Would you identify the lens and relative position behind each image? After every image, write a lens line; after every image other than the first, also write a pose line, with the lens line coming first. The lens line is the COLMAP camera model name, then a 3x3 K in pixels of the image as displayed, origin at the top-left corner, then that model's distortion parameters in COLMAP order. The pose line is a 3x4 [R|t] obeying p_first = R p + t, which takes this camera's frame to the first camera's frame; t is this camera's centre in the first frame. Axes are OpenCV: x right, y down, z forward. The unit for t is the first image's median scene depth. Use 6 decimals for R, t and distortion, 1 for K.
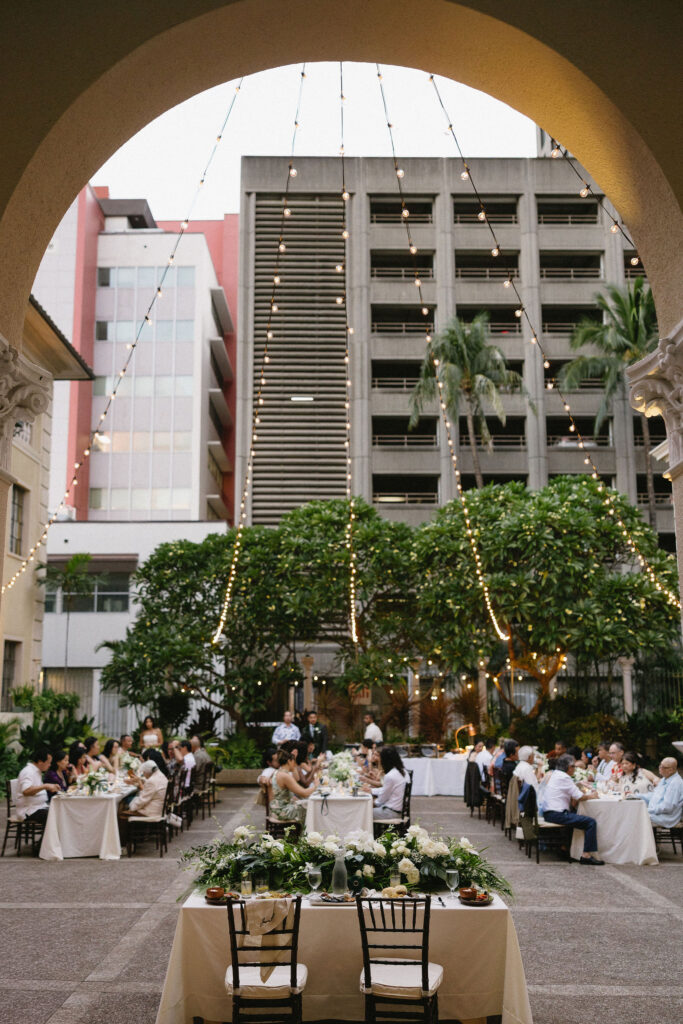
lens RADIAL K [[1027.0, 0, 341.2], [0, 1027.0, 560.0], [0, 0, 1]] dist [0.015252, 0.003394]
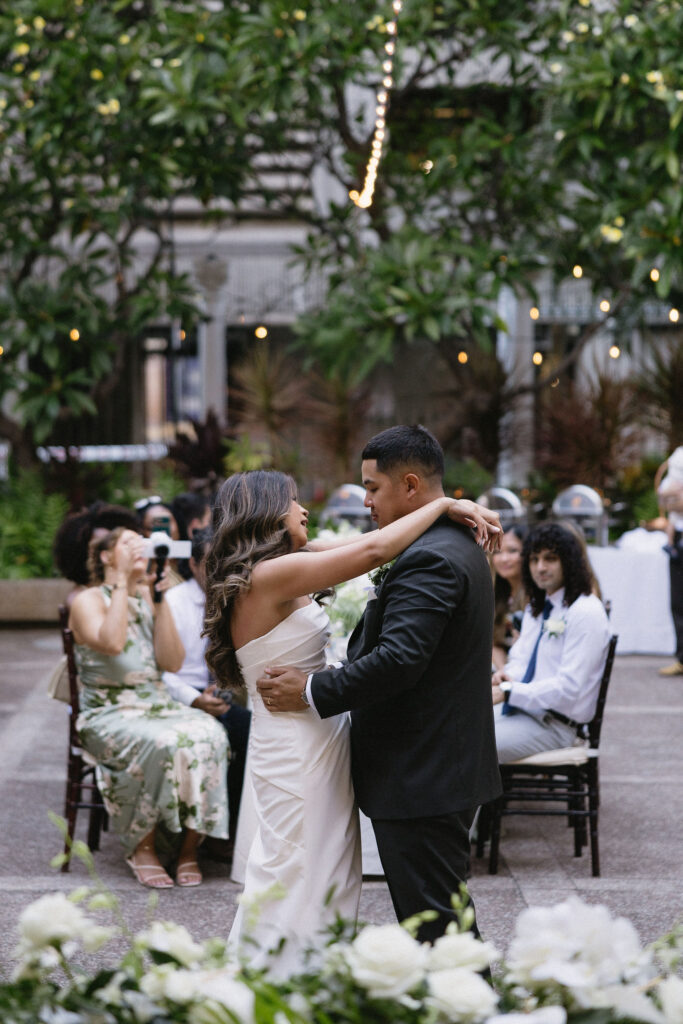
lens RADIAL K [[2277.0, 0, 341.5], [0, 2277.0, 512.0], [0, 0, 1]] dist [-0.031488, -0.060954]
pose [[0.998955, -0.006847, 0.045198, -0.024923], [-0.001500, 0.983275, 0.182120, 0.038954], [-0.045689, -0.181998, 0.982237, 0.235591]]
